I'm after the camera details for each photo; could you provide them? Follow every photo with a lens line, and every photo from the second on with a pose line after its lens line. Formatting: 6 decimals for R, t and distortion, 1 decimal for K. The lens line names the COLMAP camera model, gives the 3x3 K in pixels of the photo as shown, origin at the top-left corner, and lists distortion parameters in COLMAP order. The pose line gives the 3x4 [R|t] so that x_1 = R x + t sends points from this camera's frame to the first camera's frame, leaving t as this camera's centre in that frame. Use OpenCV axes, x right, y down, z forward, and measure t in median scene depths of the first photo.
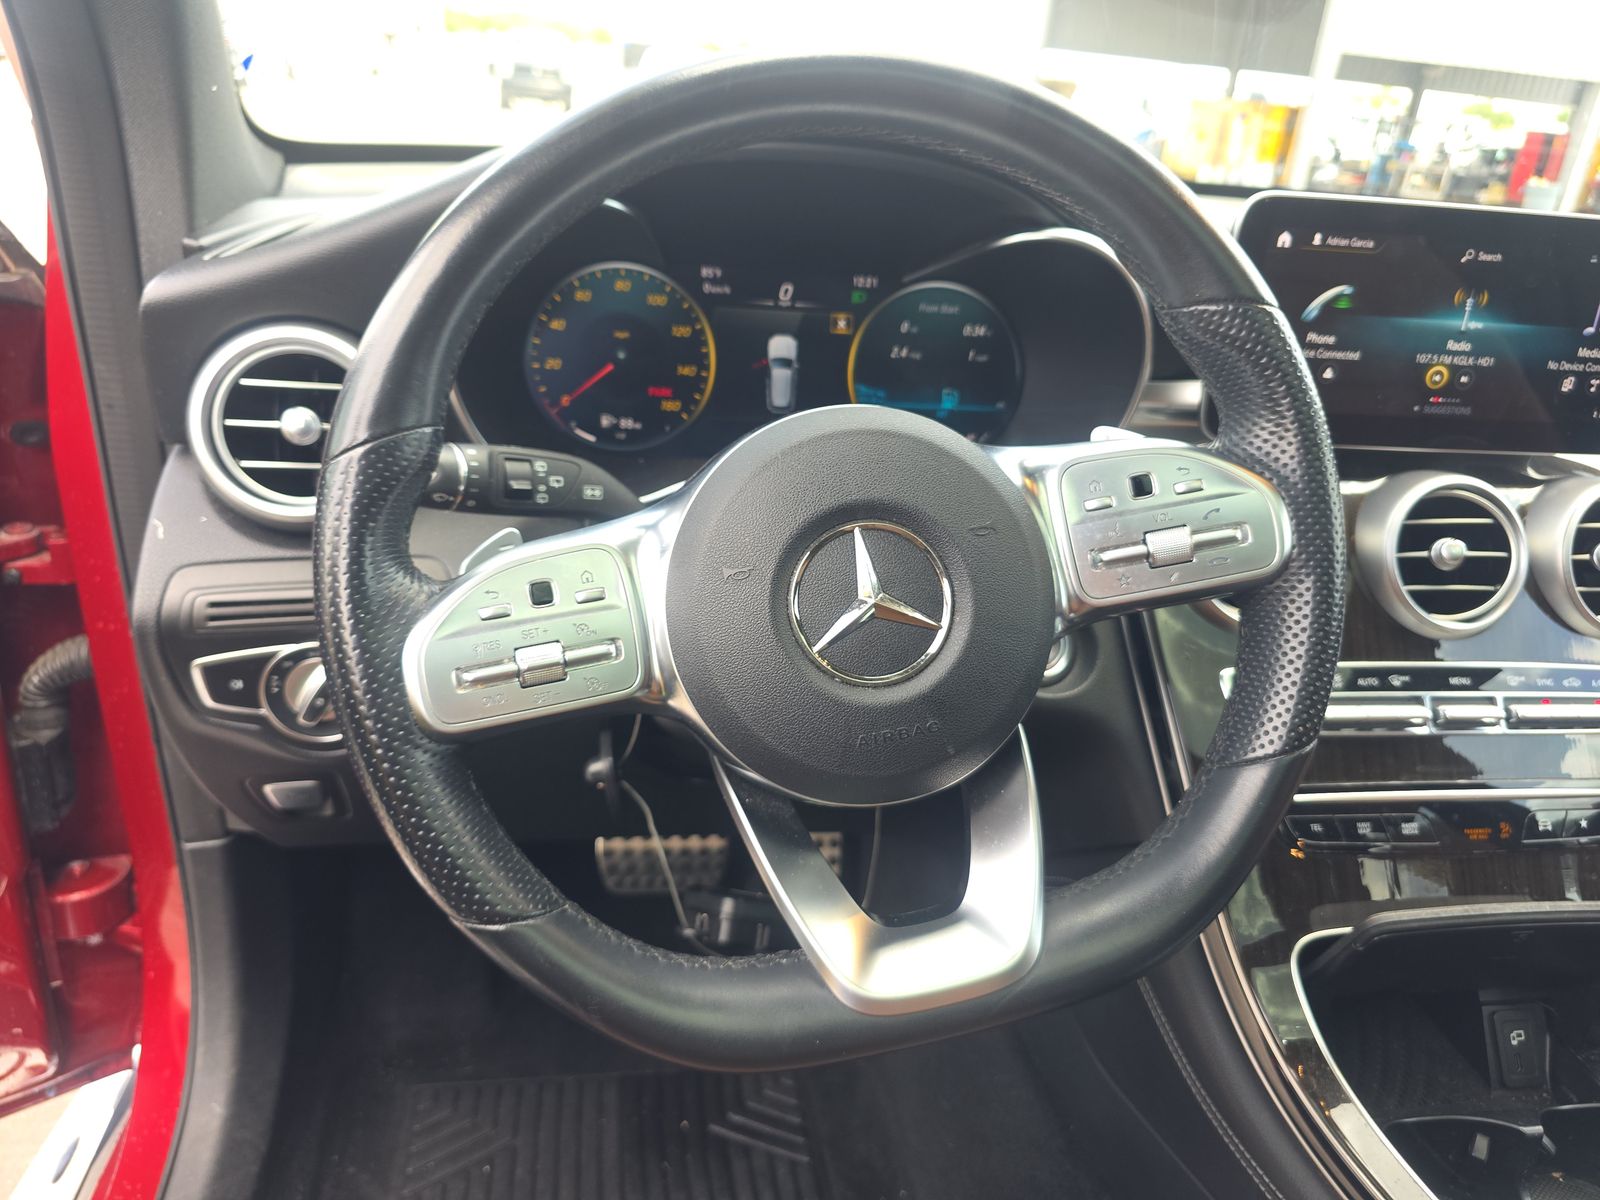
lens RADIAL K [[1091.6, 0, 800.0], [0, 1091.6, 600.0], [0, 0, 1]] dist [0.175745, -0.125488]
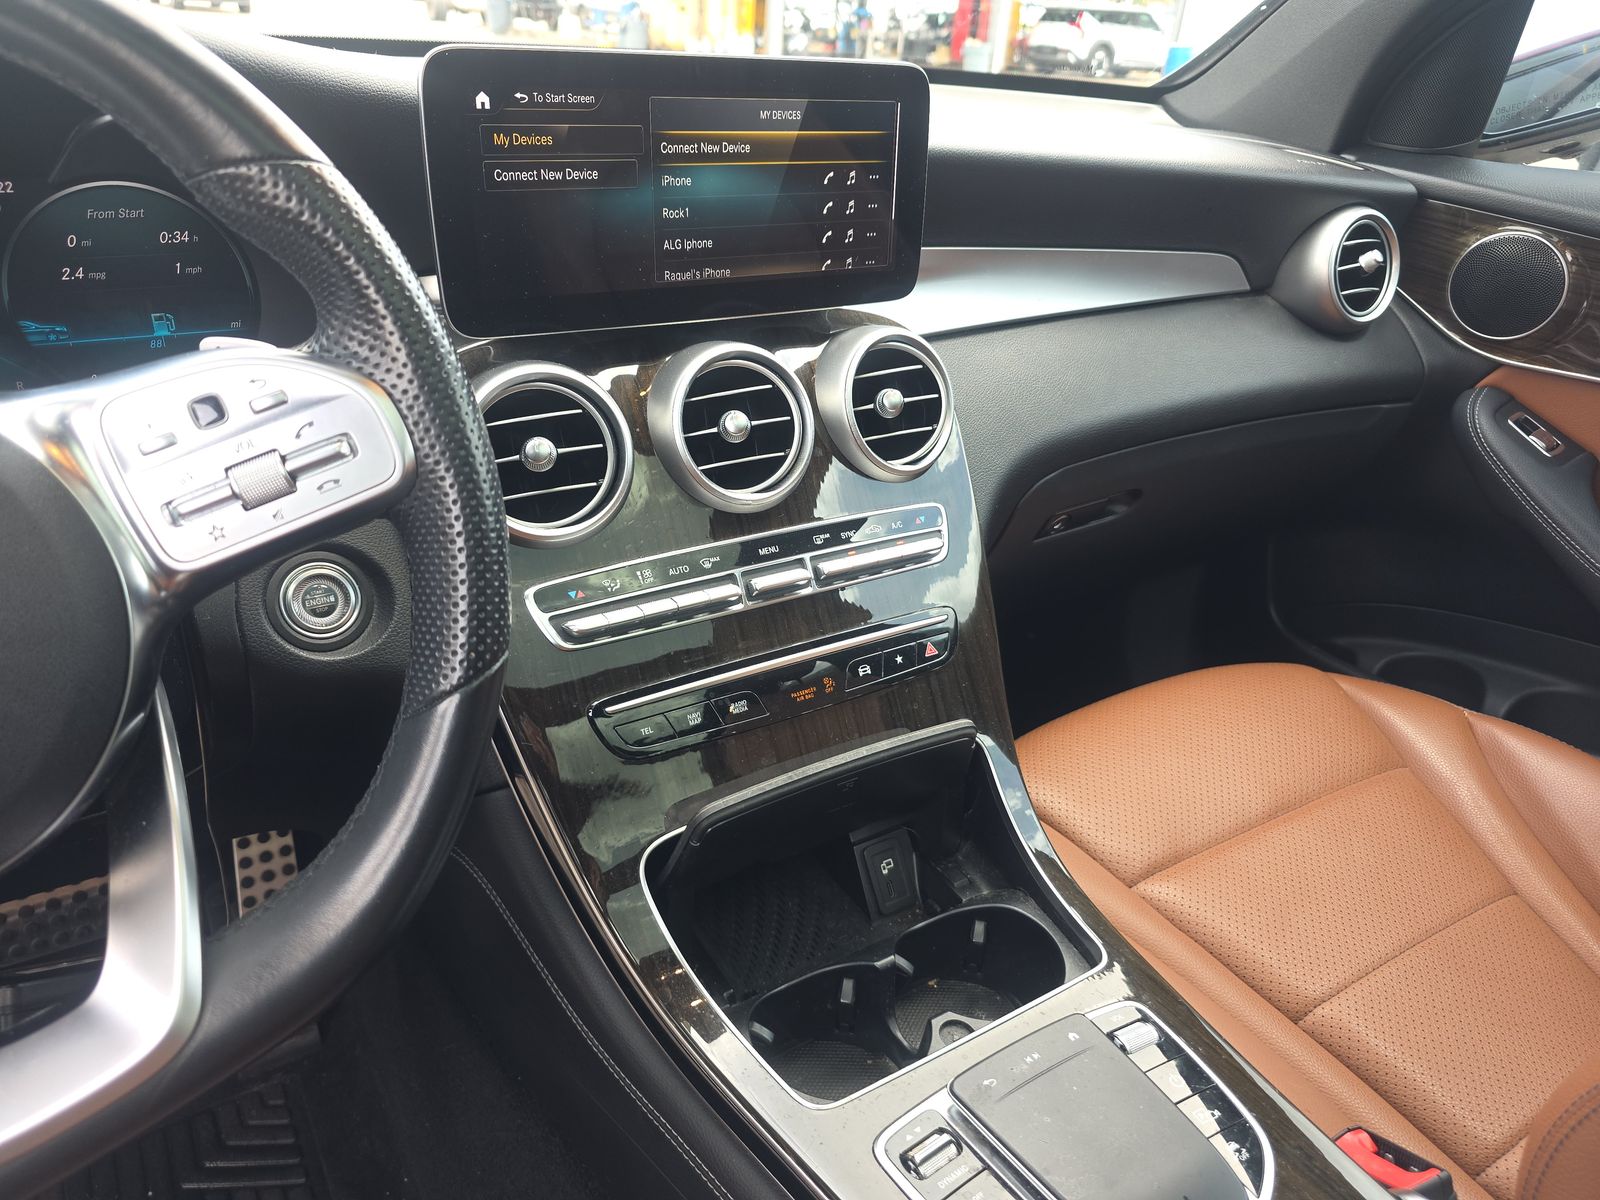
lens RADIAL K [[1078.4, 0, 798.2], [0, 1078.4, 578.8], [0, 0, 1]] dist [0.166969, -0.261439]
pose [[0.936578, -0.200934, 0.287136, 0.259212], [0.178208, 0.978536, 0.103487, 0.001266], [-0.301767, -0.045754, 0.952283, 0.068246]]
